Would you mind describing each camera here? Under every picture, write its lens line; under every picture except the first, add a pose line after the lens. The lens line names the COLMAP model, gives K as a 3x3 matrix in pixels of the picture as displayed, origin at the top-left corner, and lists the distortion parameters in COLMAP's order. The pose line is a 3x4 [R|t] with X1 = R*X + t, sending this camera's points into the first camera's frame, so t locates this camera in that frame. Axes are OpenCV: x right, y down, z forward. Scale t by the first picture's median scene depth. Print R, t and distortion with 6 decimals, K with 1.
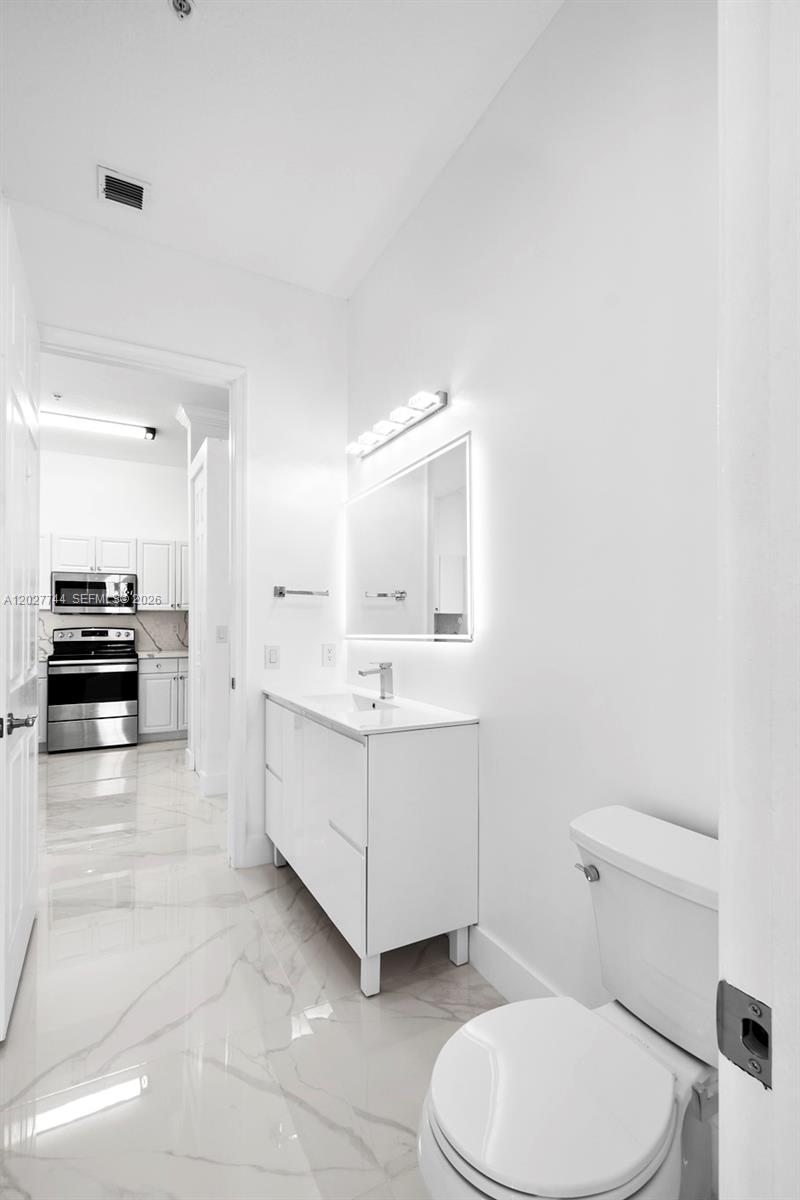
lens RADIAL K [[546.5, 0, 398.6], [0, 546.5, 617.7], [0, 0, 1]] dist [0.000369, -0.000222]
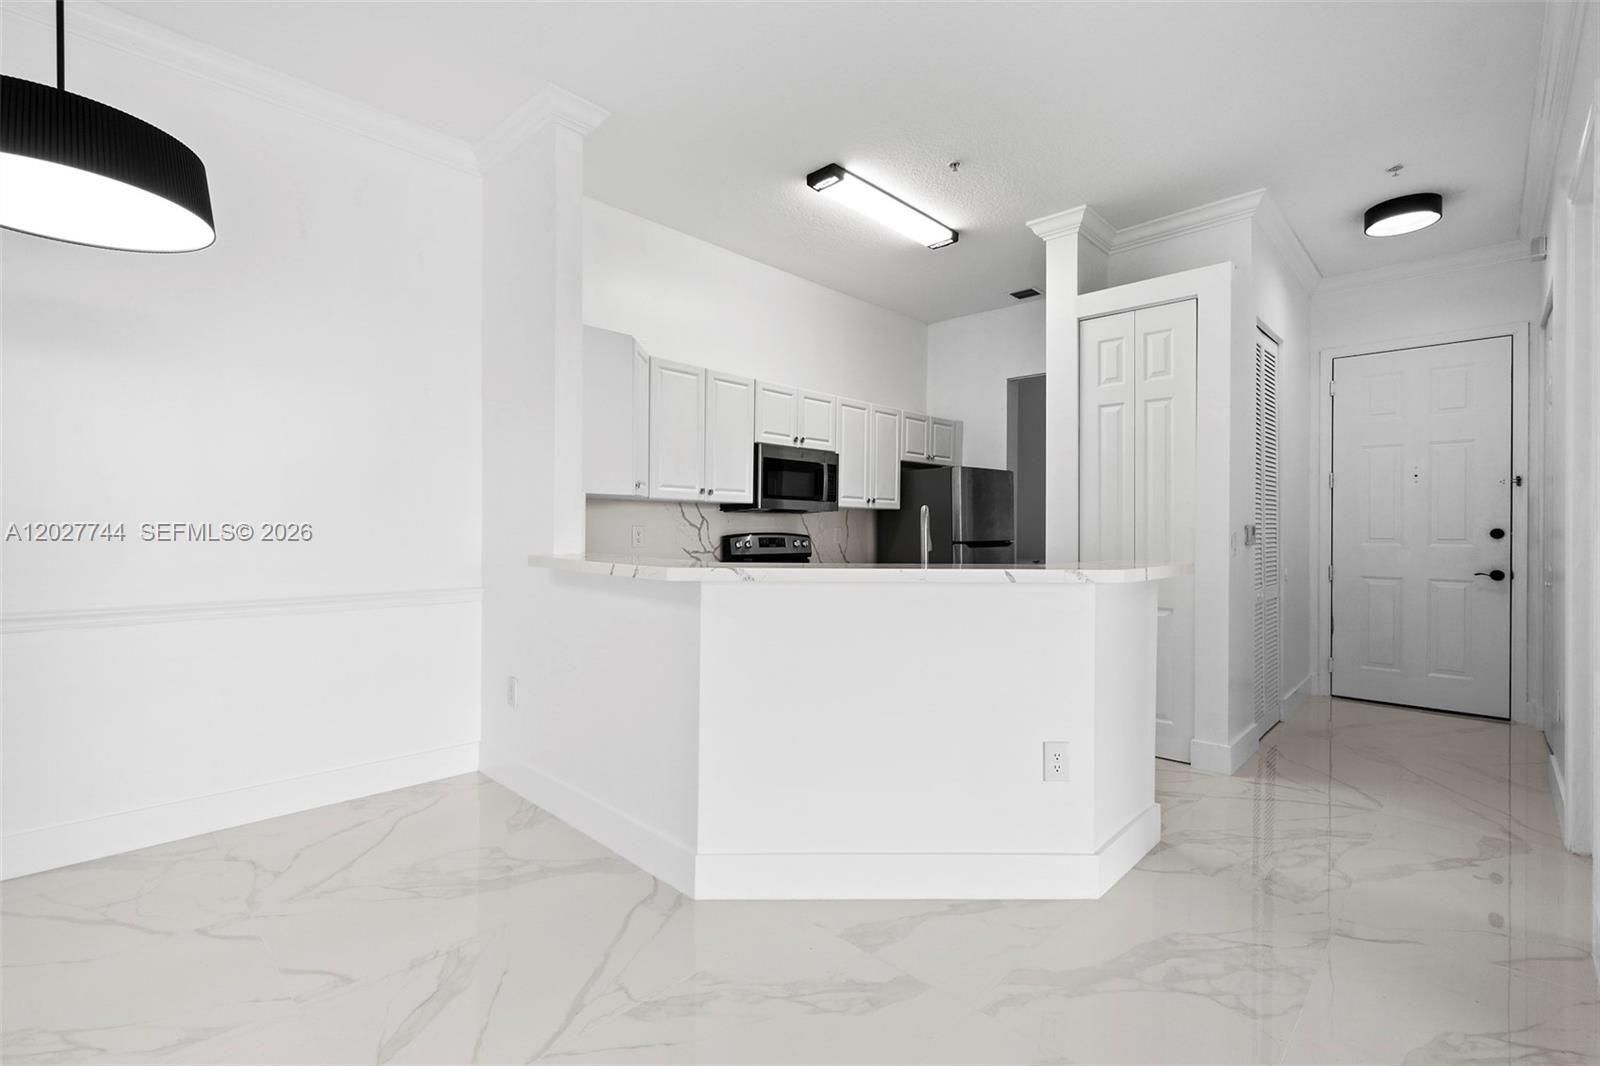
lens RADIAL K [[715.2, 0, 793.5], [0, 715.2, 529.4], [0, 0, 1]] dist [0.002707, -0.000278]
pose [[0.948072, 0.007295, 0.317971, -0.813893], [-0.009704, 0.999935, 0.005990, 0.008617], [-0.317906, -0.008765, 0.948082, 0.209232]]
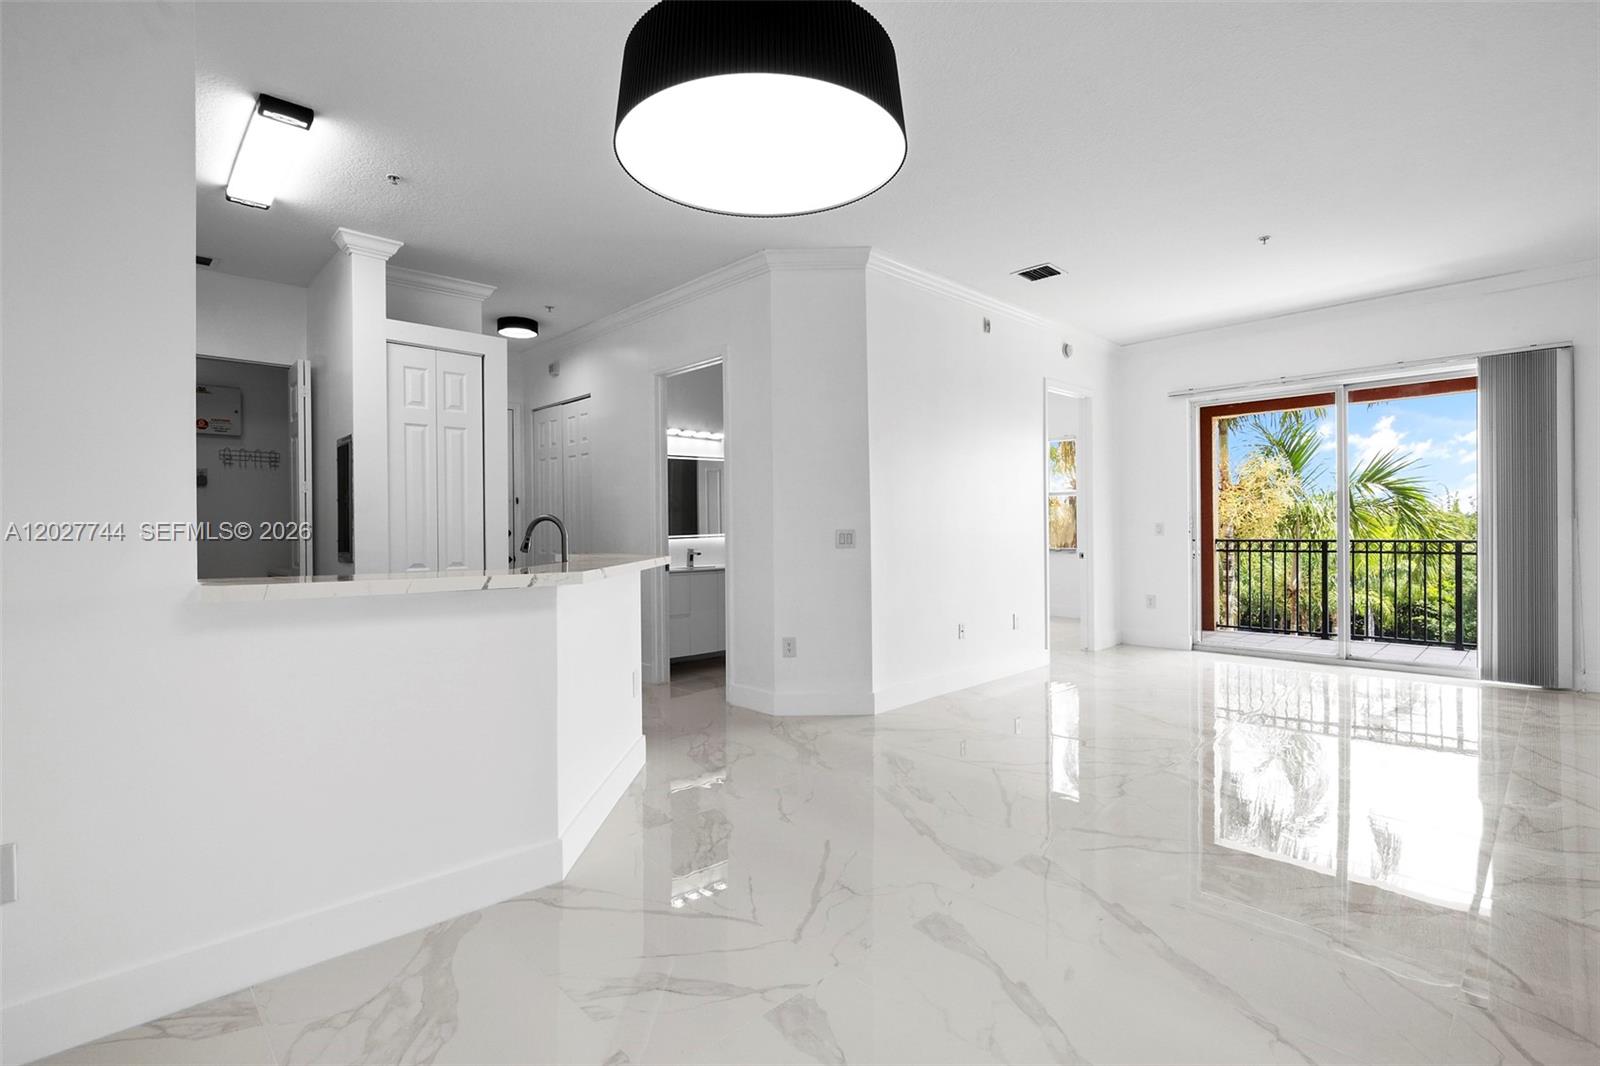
lens RADIAL K [[742.5, 0, 790.9], [0, 742.5, 527.8], [0, 0, 1]] dist [-0.004297, -0.000028]
pose [[-0.274993, 0.005899, 0.961428, -1.216745], [0.003474, 0.999981, -0.005142, 0.009009], [-0.961440, 0.001926, -0.275008, 0.604935]]
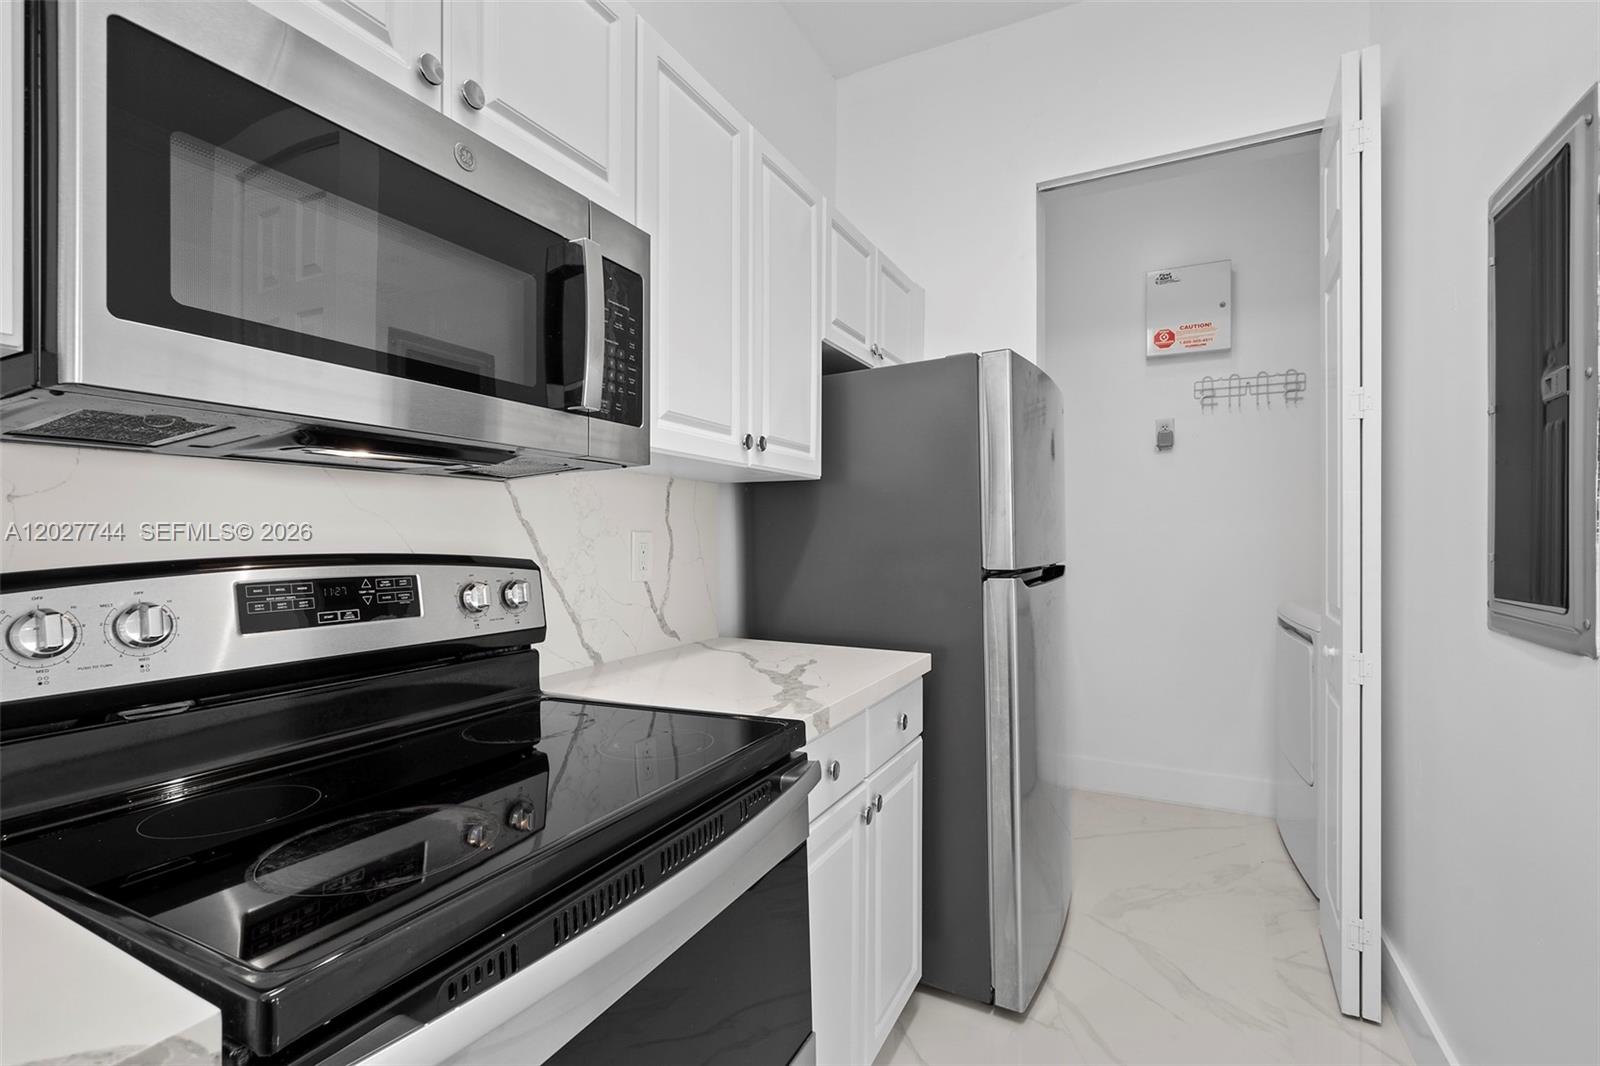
lens RADIAL K [[713.7, 0, 780.5], [0, 713.7, 538.2], [0, 0, 1]] dist [0.000949, -0.000078]
pose [[0.825724, 0.000702, 0.564074, -0.576839], [-0.005330, 0.999964, 0.006558, 0.011849], [-0.564049, -0.008422, 0.825698, 0.811417]]
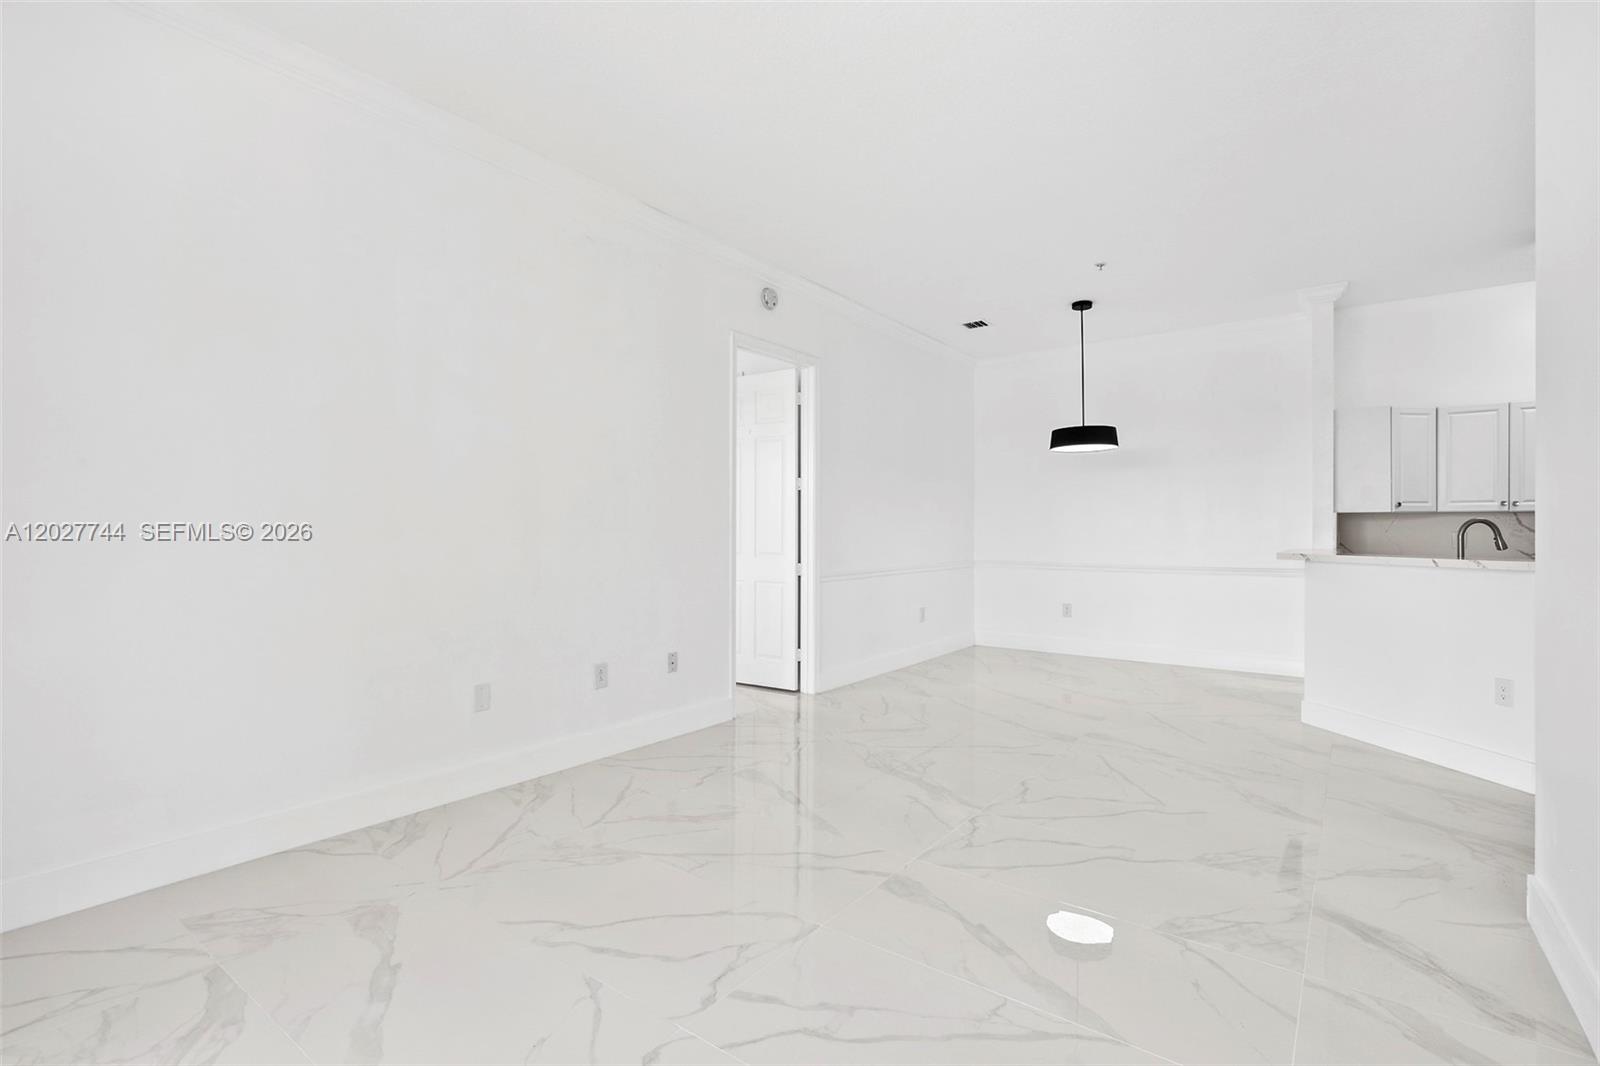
lens RADIAL K [[754.3, 0, 792.0], [0, 754.3, 534.0], [0, 0, 1]] dist [-0.003673, -0.000394]
pose [[0.433582, 0.004519, -0.901103, -0.216716], [0.005471, 0.999956, 0.007647, 0.001217], [0.901097, -0.008246, 0.433538, -0.274418]]
